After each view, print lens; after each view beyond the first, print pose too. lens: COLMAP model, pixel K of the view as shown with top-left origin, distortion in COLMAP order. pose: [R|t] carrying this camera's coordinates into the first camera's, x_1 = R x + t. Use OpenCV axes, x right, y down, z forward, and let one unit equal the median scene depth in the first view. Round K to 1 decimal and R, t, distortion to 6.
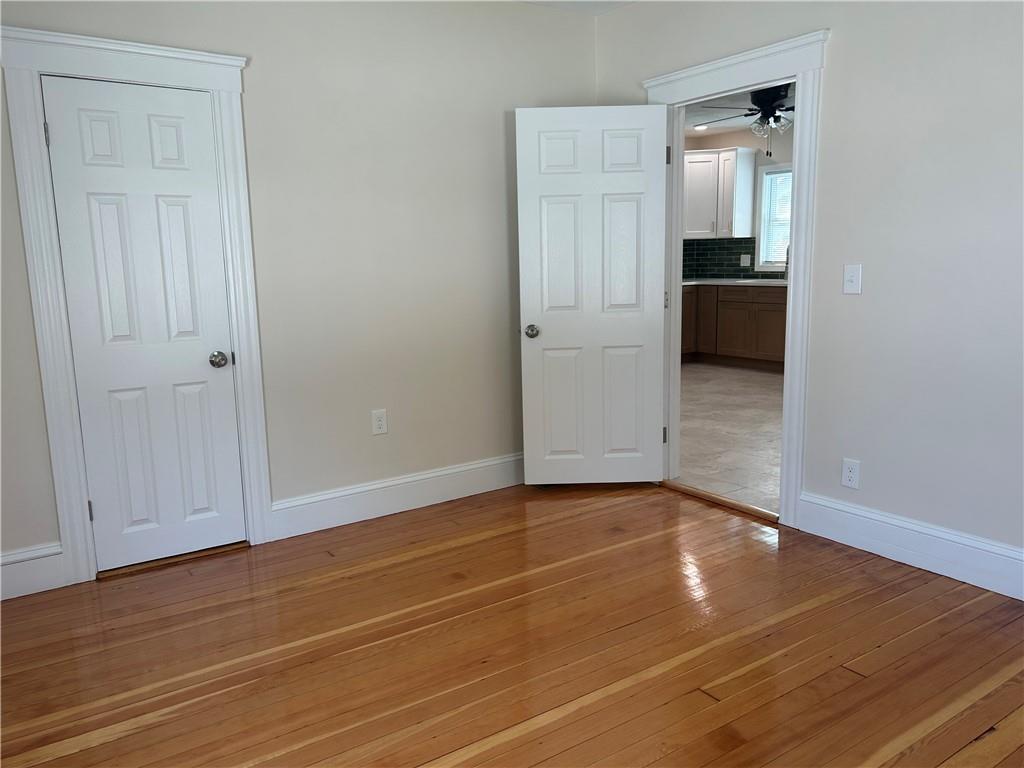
lens RADIAL K [[779.1, 0, 503.9], [0, 779.1, 386.2], [0, 0, 1]] dist [0.026607, -0.002052]
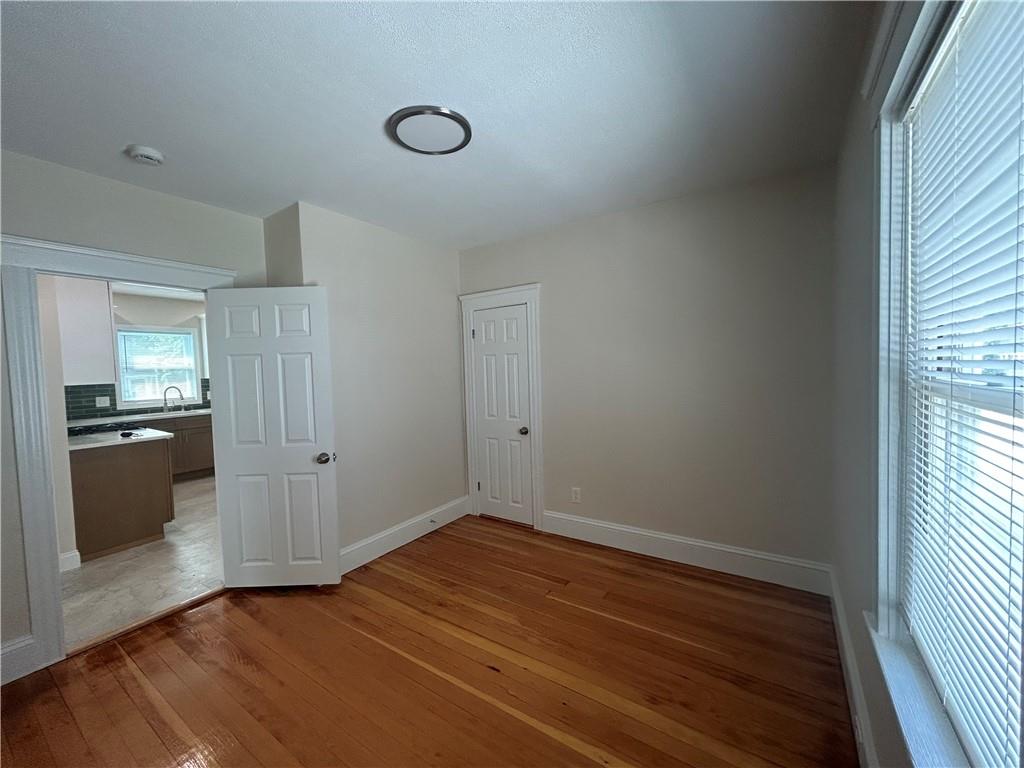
lens RADIAL K [[408.3, 0, 512.0], [0, 408.3, 384.0], [0, 0, 1]] dist [0.002354, 0.000286]
pose [[-0.378911, -0.005472, 0.925417, -0.484467], [0.192723, 0.977592, 0.084690, -0.124177], [-0.905143, 0.210439, -0.369366, 0.687605]]
